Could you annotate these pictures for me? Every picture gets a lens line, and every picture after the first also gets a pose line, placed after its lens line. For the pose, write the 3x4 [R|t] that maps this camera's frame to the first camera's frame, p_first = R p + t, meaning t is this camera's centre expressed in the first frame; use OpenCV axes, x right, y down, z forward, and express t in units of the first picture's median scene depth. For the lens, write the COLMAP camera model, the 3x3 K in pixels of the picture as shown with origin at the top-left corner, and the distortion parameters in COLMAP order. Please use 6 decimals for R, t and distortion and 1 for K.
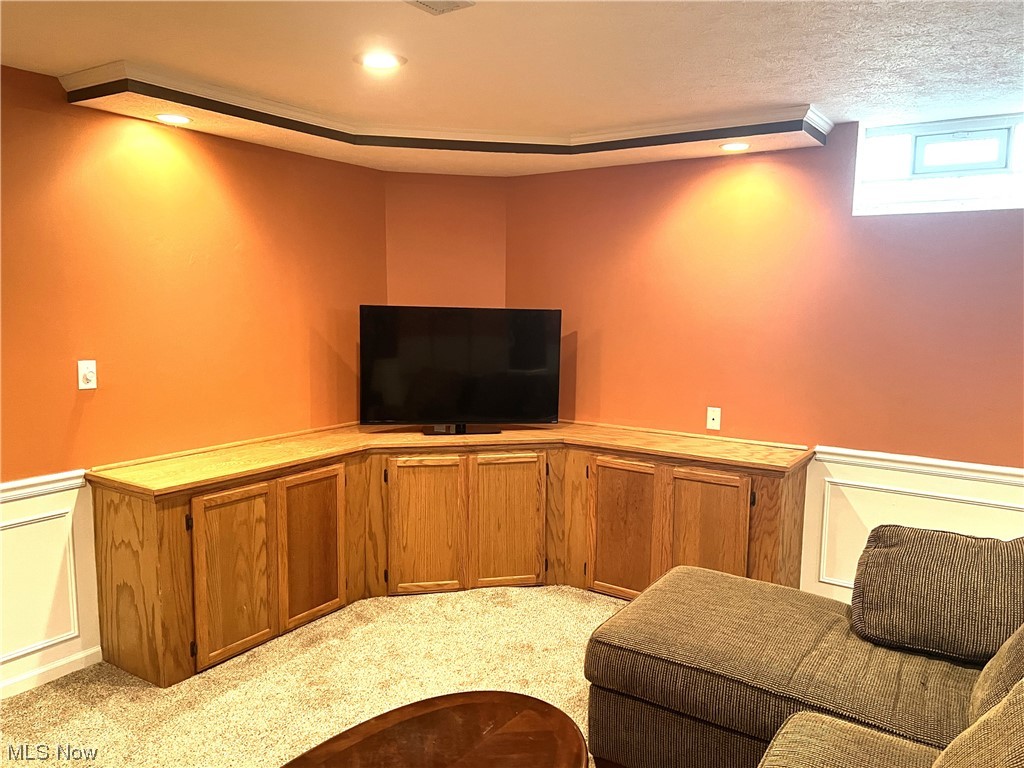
lens RADIAL K [[767.4, 0, 512.0], [0, 767.4, 384.0], [0, 0, 1]] dist [0.030741, -0.001936]
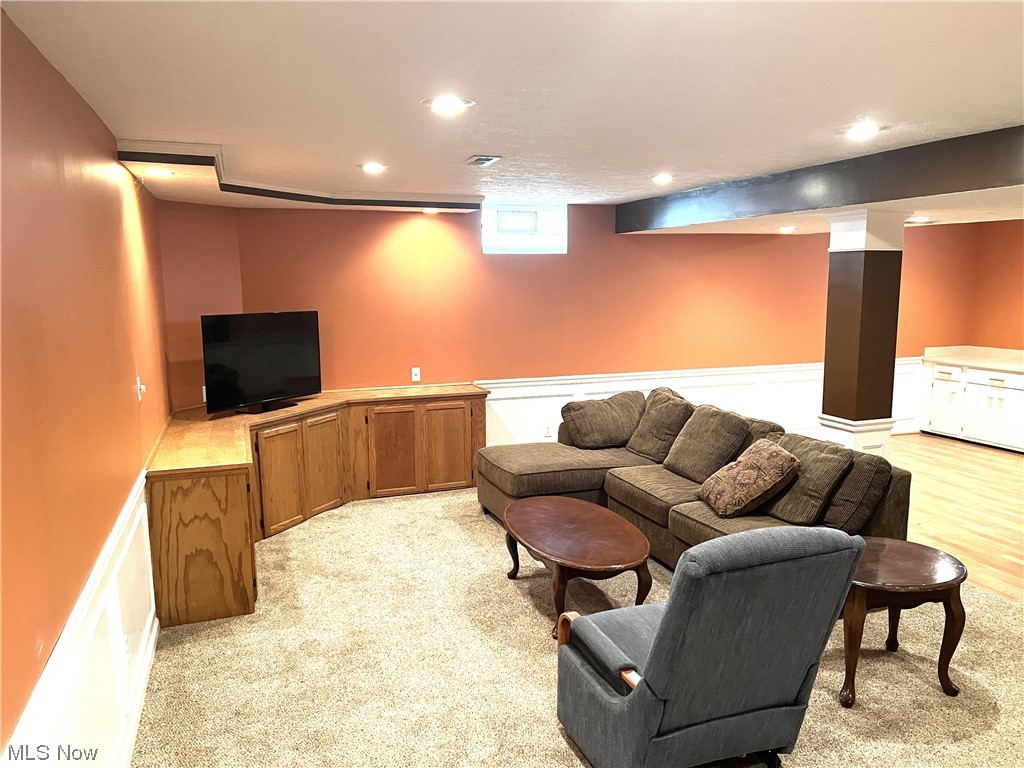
lens RADIAL K [[767.4, 0, 512.0], [0, 767.4, 384.0], [0, 0, 1]] dist [0.030741, -0.001936]
pose [[0.593389, -0.128025, 0.794669, -0.960205], [0.109857, 0.990913, 0.077609, -0.040585], [-0.797384, 0.041248, 0.602061, -0.133752]]
